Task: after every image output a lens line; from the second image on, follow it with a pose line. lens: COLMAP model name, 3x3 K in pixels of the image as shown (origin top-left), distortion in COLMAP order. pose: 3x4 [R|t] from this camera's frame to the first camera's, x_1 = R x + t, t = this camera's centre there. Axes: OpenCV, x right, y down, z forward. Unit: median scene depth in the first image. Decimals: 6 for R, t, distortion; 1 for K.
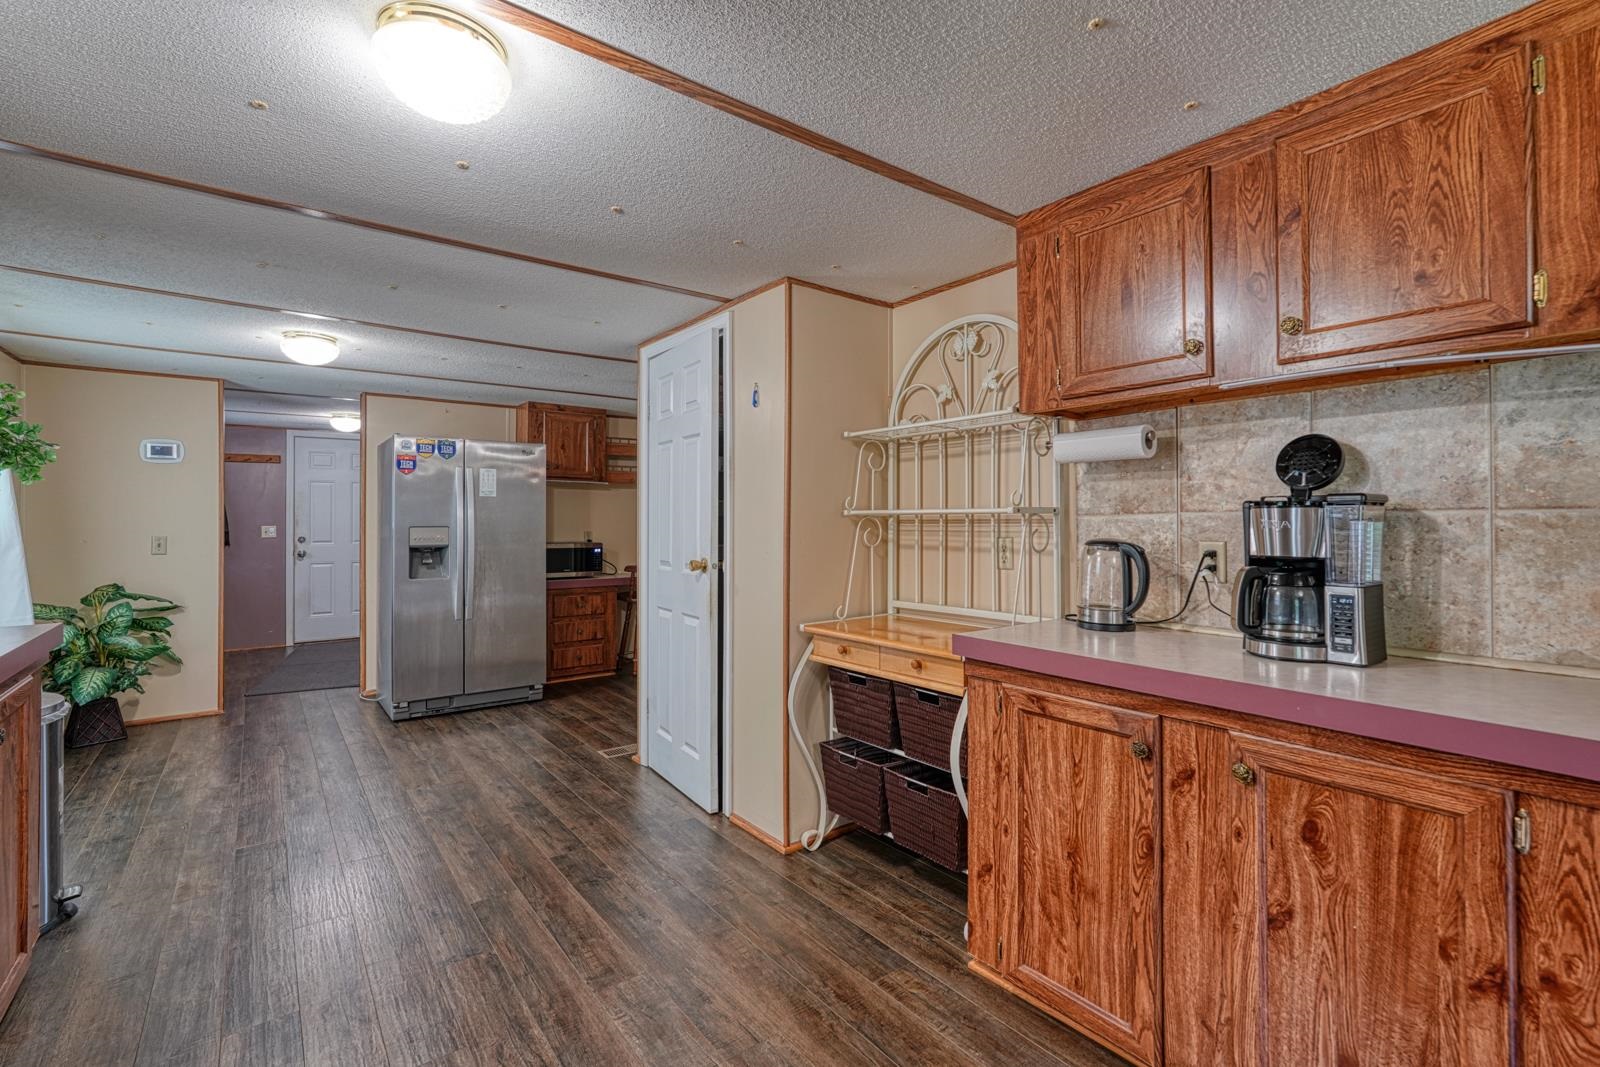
lens RADIAL K [[711.3, 0, 806.7], [0, 711.3, 513.7], [0, 0, 1]] dist [-0.010240, 0.000445]
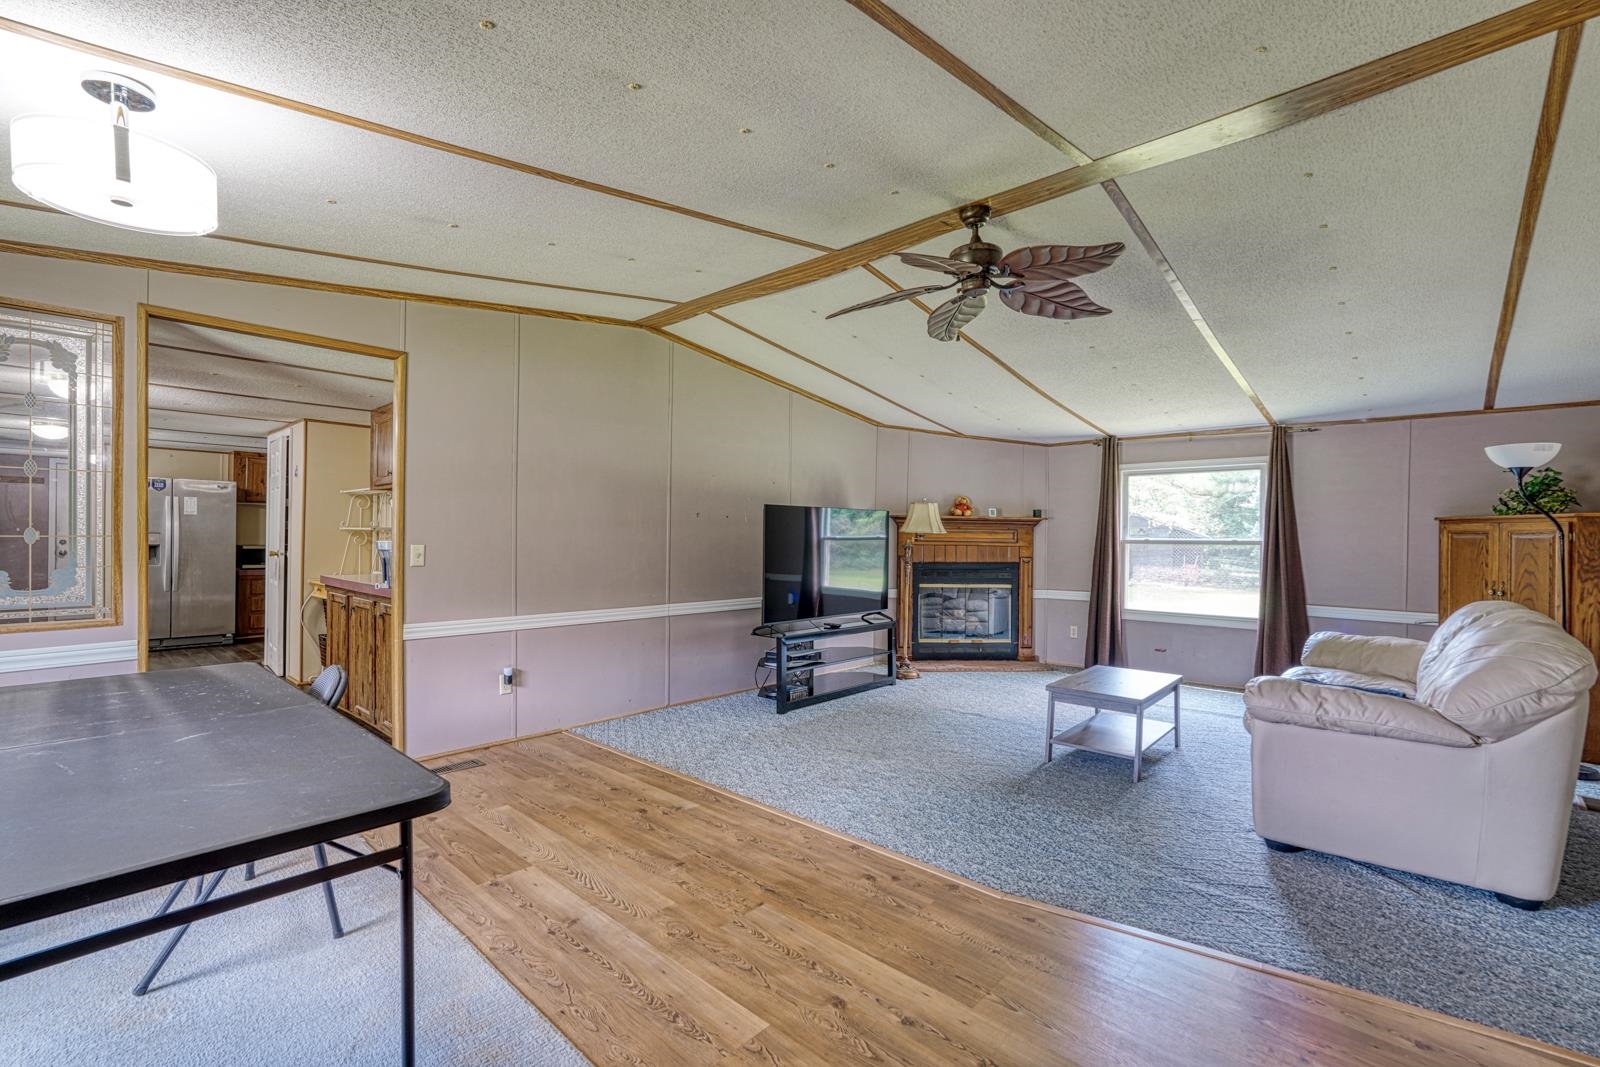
lens RADIAL K [[706.1, 0, 795.6], [0, 706.1, 537.5], [0, 0, 1]] dist [-0.017491, 0.009792]
pose [[0.986299, 0.012799, 0.164472, 0.690798], [-0.014990, 0.999815, 0.012090, -0.013082], [-0.164286, -0.014390, 0.986308, -0.845070]]
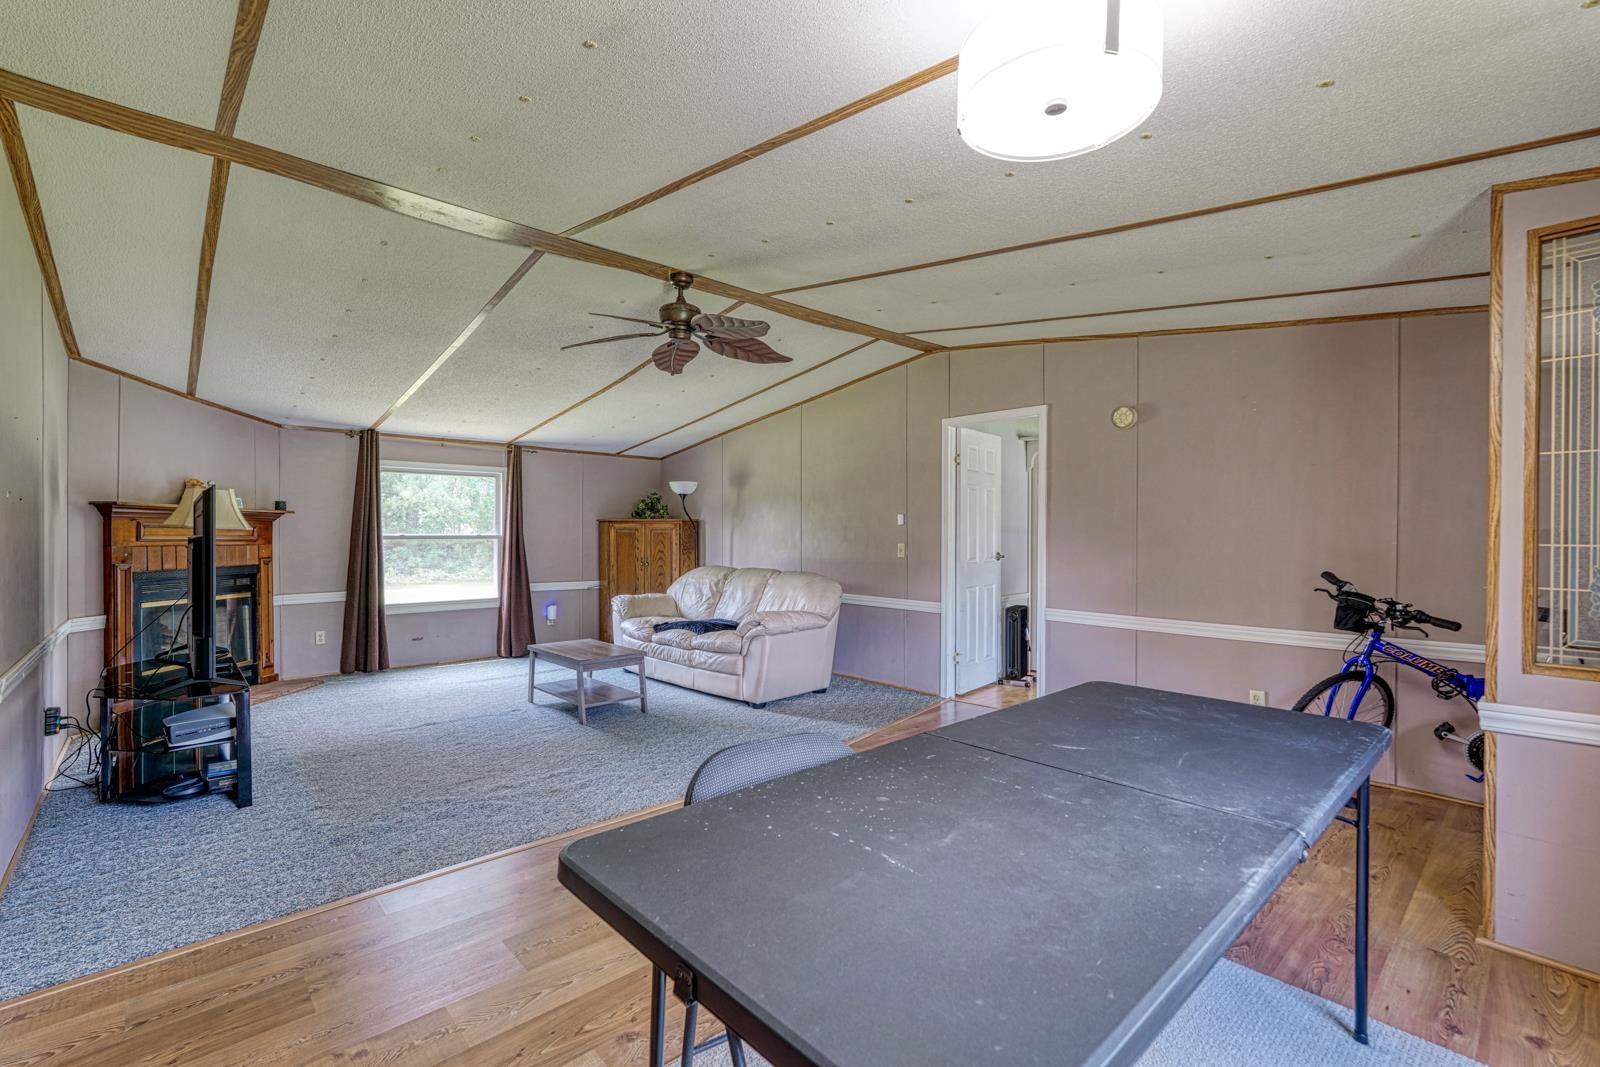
lens RADIAL K [[706.1, 0, 795.6], [0, 706.1, 537.5], [0, 0, 1]] dist [-0.017491, 0.009792]
pose [[-0.077715, 0.000145, 0.996976, 0.067587], [-0.010531, 0.999944, -0.000966, -0.004265], [-0.996920, -0.010574, -0.077709, -0.237108]]
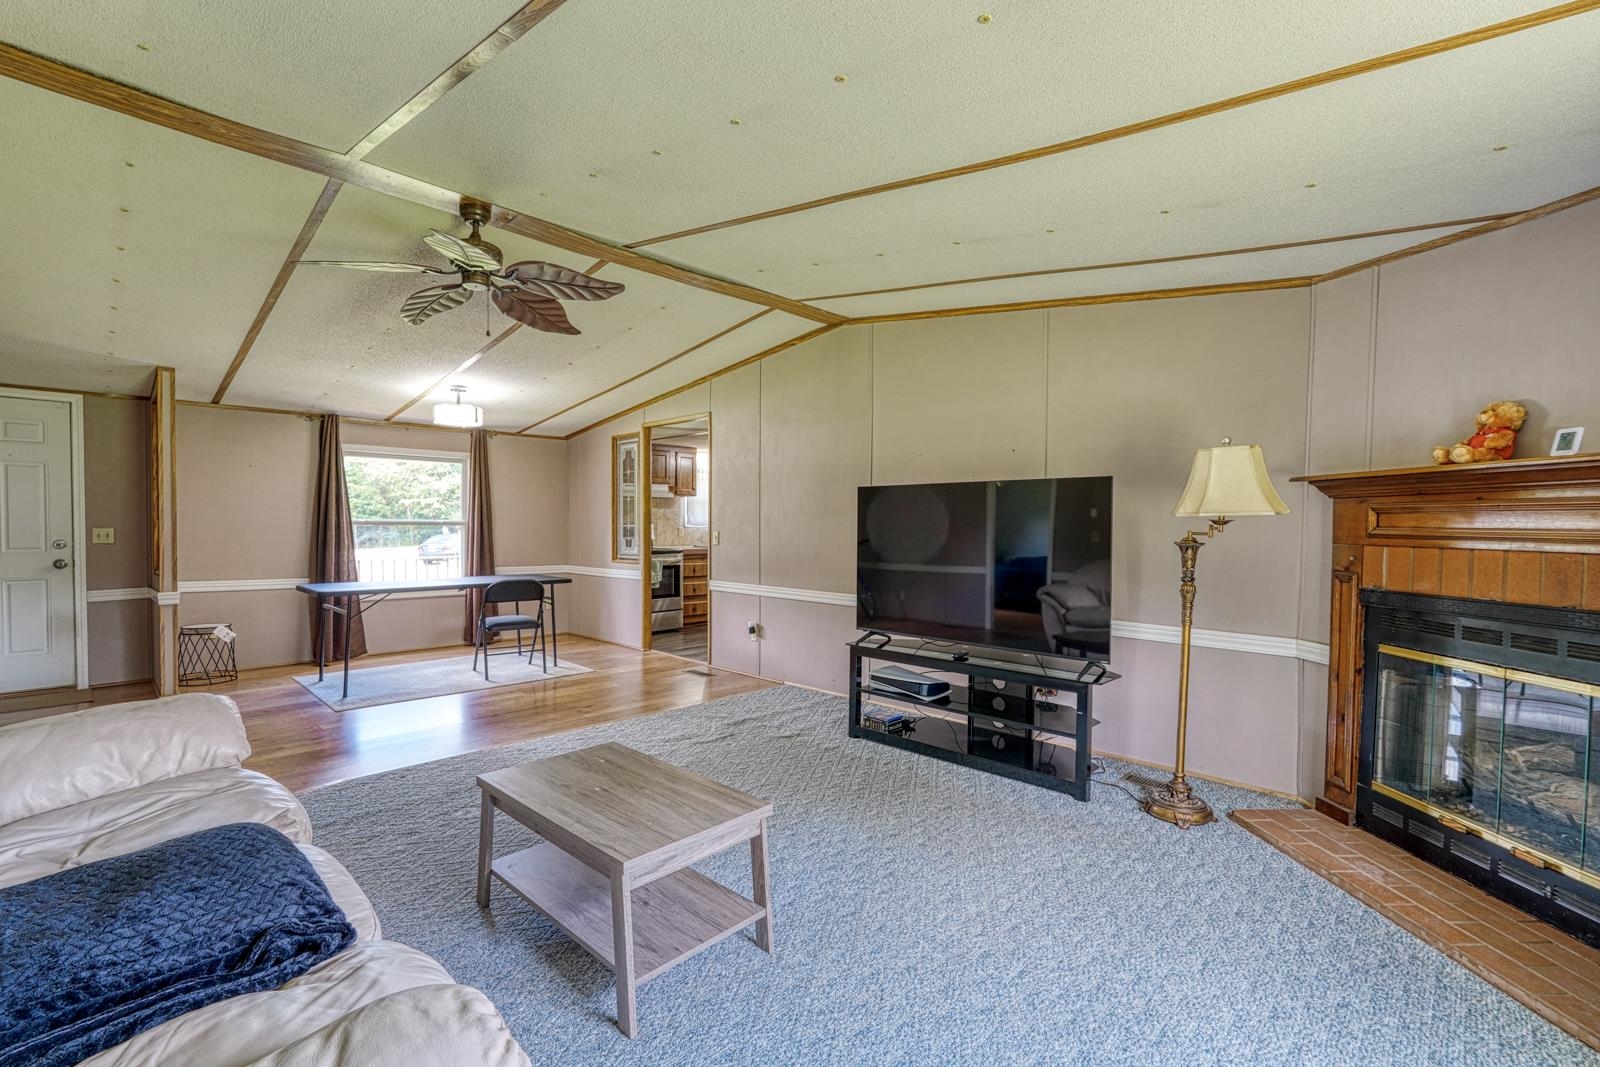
lens RADIAL K [[701.3, 0, 797.8], [0, 701.3, 539.5], [0, 0, 1]] dist [-0.016095, 0.006633]
pose [[0.138782, 0.025484, -0.989995, 1.787175], [0.003071, 0.999653, 0.026163, -0.005327], [0.990318, -0.006671, 0.138655, 0.083145]]
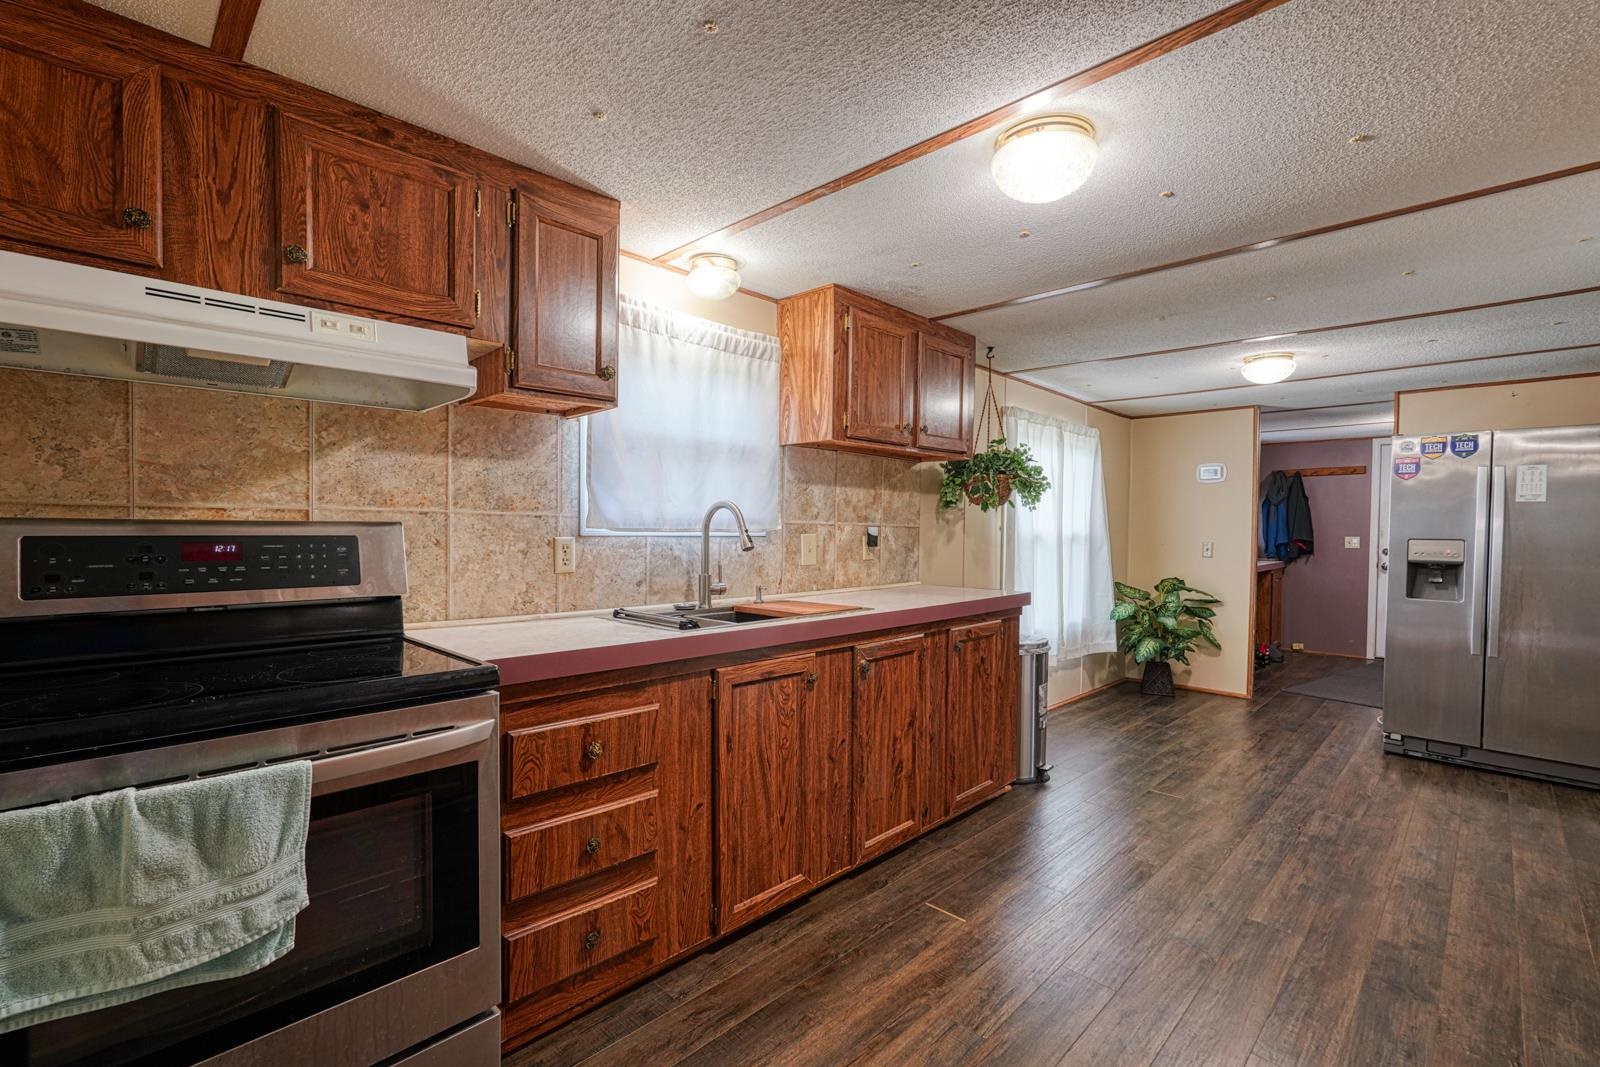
lens RADIAL K [[706.9, 0, 795.0], [0, 706.9, 540.0], [0, 0, 1]] dist [-0.021723, 0.010534]
pose [[0.127122, 0.022599, -0.991630, 0.214207], [-0.002275, 0.999744, 0.022493, 0.001733], [0.991884, -0.000603, 0.127141, 0.133681]]
